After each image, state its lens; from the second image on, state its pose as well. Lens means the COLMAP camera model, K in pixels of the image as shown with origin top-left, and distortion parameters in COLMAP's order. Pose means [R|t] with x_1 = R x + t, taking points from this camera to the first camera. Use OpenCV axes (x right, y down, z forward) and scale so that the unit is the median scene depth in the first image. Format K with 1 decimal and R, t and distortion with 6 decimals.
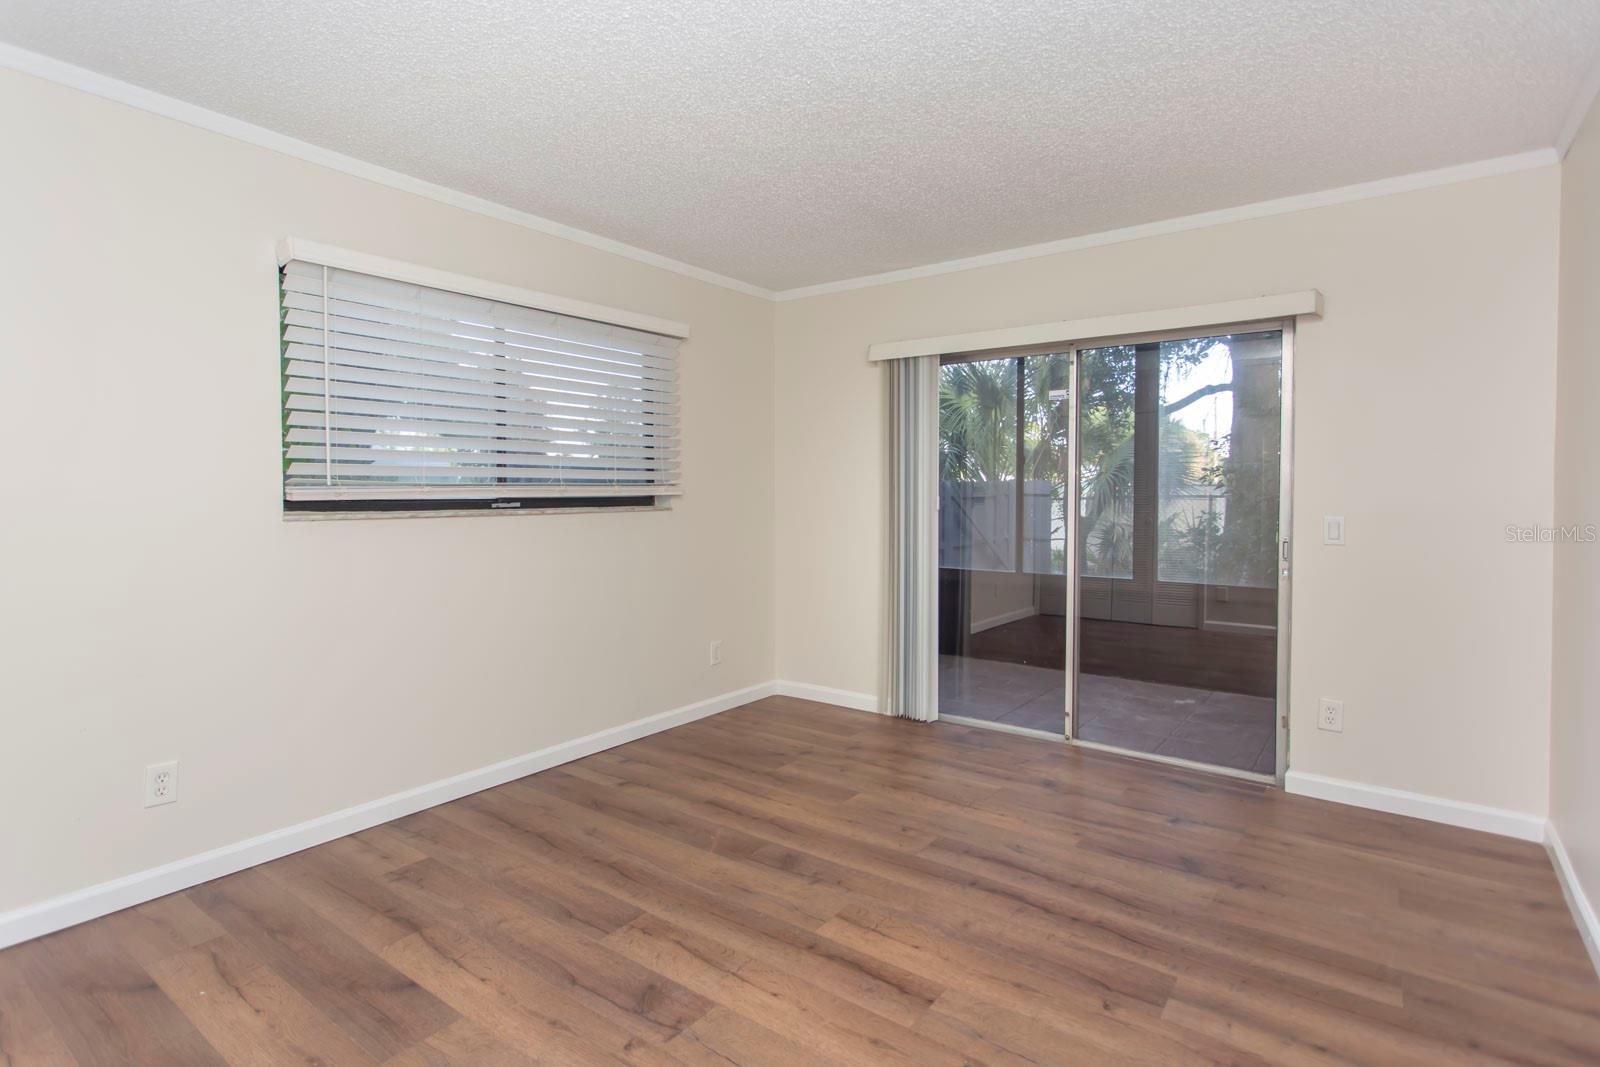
lens RADIAL K [[767.3, 0, 792.3], [0, 767.3, 526.2], [0, 0, 1]] dist [-0.001544, 0.000065]
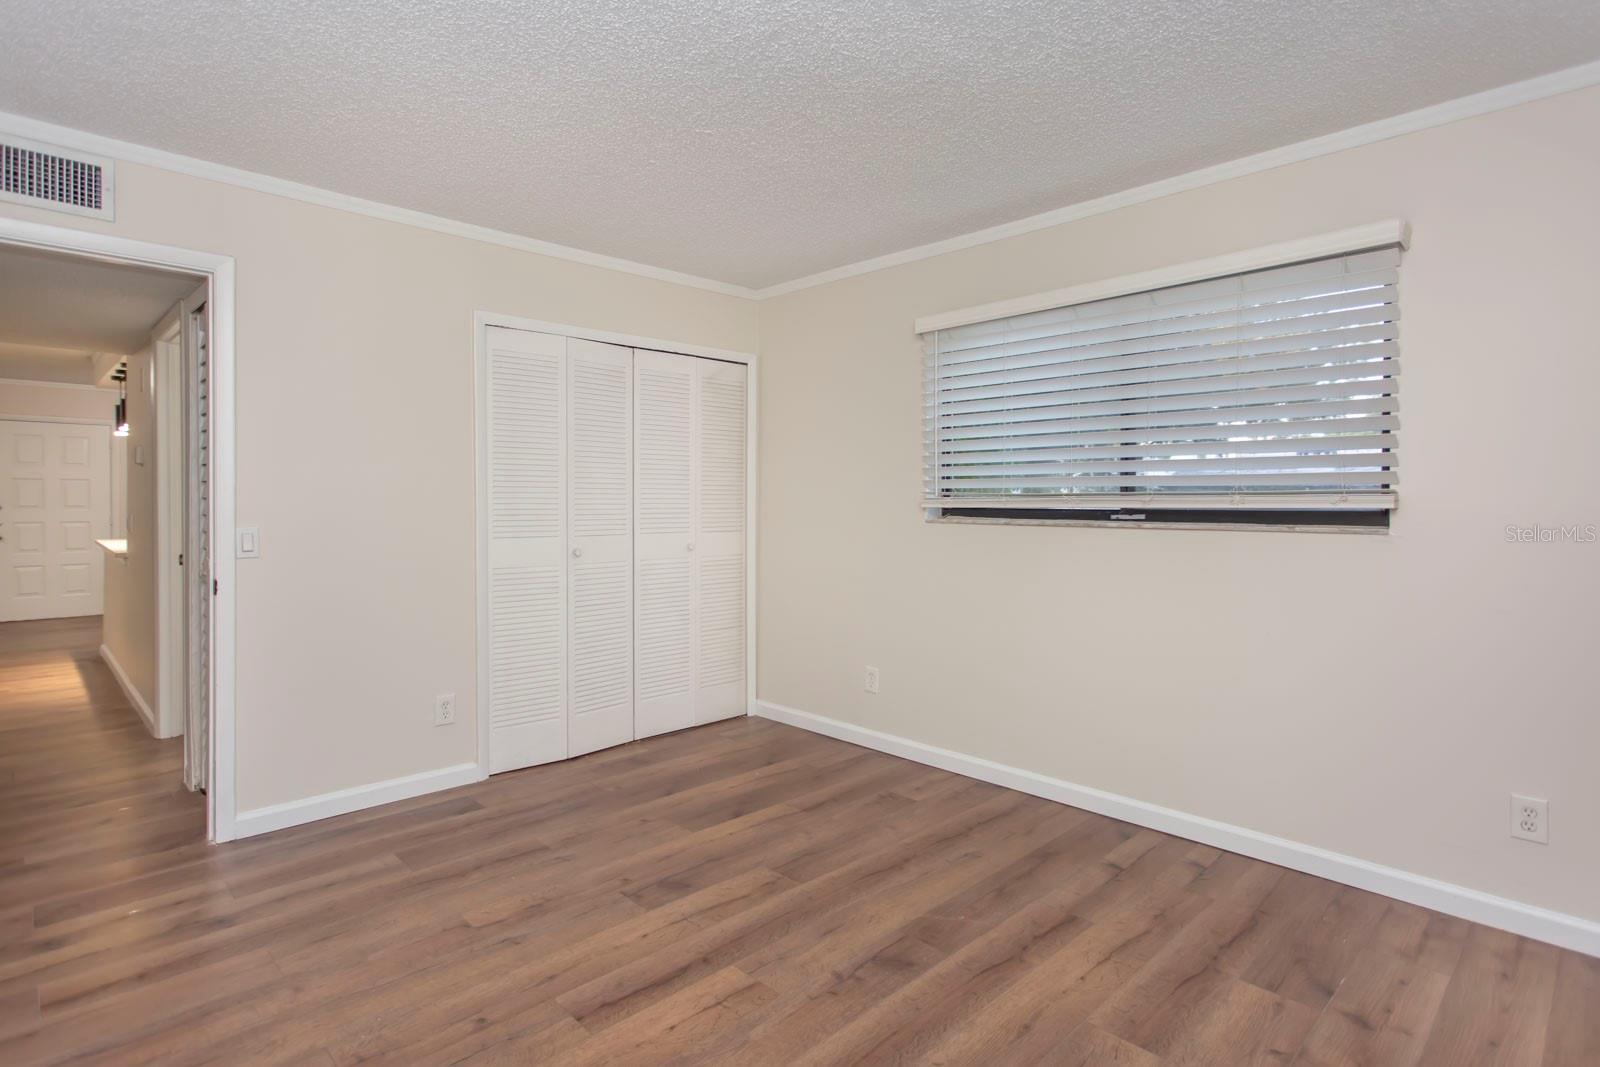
lens RADIAL K [[804.9, 0, 824.5], [0, 804.9, 526.3], [0, 0, 1]] dist [0.000367, 0.000195]
pose [[-0.107150, 0.030413, -0.993778, 0.746358], [-0.049236, 0.998143, 0.035855, -0.039931], [0.993023, 0.052772, -0.105454, 0.899036]]
